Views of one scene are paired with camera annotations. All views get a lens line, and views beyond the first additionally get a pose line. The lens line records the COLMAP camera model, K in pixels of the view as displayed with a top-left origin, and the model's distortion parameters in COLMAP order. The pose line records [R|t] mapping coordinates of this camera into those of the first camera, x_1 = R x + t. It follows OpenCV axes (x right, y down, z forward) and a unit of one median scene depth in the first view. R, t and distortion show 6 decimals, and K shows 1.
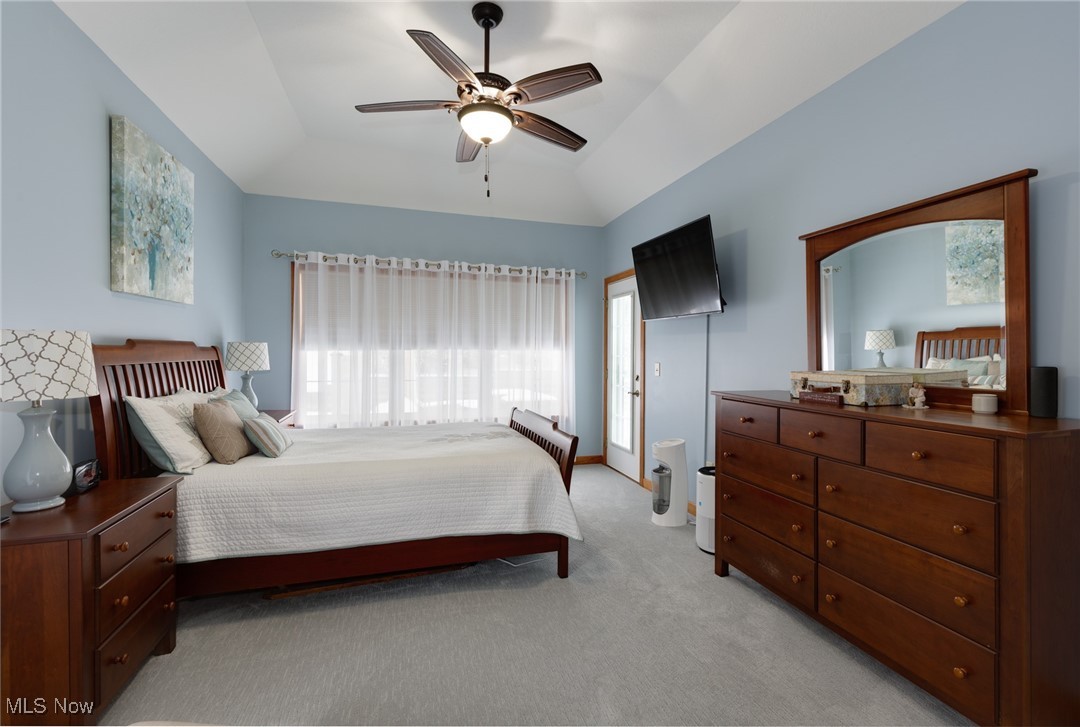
lens RADIAL K [[483.8, 0, 552.1], [0, 483.8, 355.7], [0, 0, 1]] dist [0.011871, -0.001438]
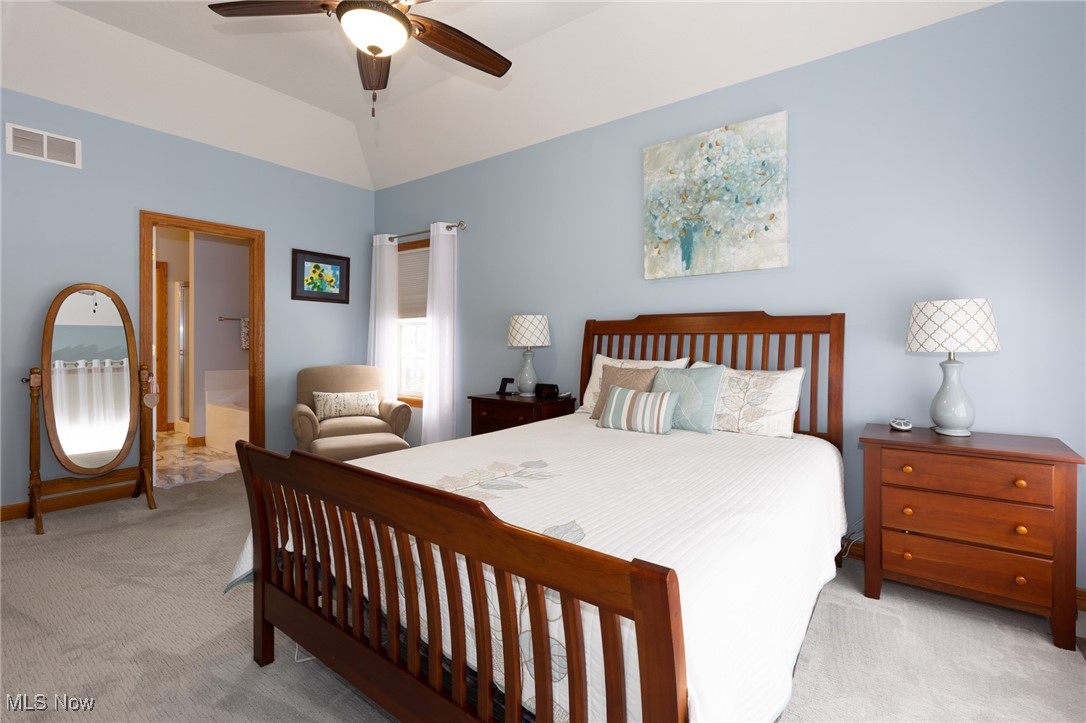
lens RADIAL K [[486.5, 0, 546.7], [0, 486.5, 354.4], [0, 0, 1]] dist [0.011871, -0.001438]
pose [[-0.801194, 0.005323, -0.598381, 0.122401], [-0.013320, 0.999554, 0.026726, 0.037138], [0.598257, 0.029383, -0.800766, 1.714735]]
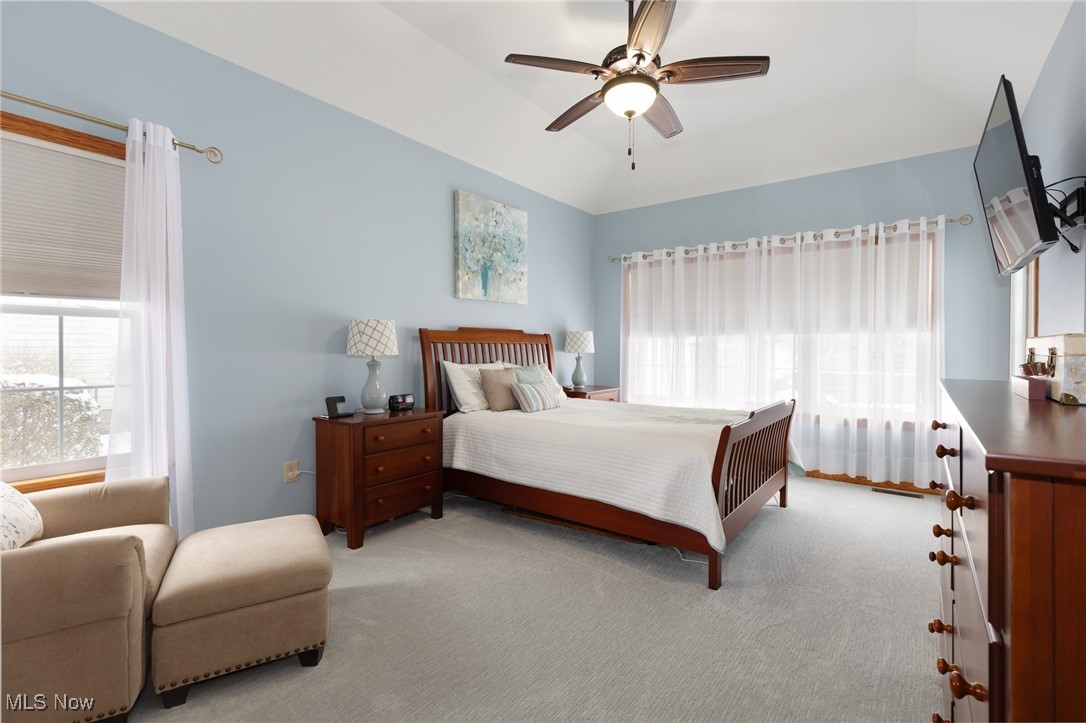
lens RADIAL K [[486.5, 0, 559.5], [0, 486.5, 356.3], [0, 0, 1]] dist [0.011871, -0.001438]
pose [[0.596064, 0.007056, -0.802906, 0.553004], [-0.004686, 0.999975, 0.005310, 0.045919], [0.802923, 0.000597, 0.596082, 0.272902]]
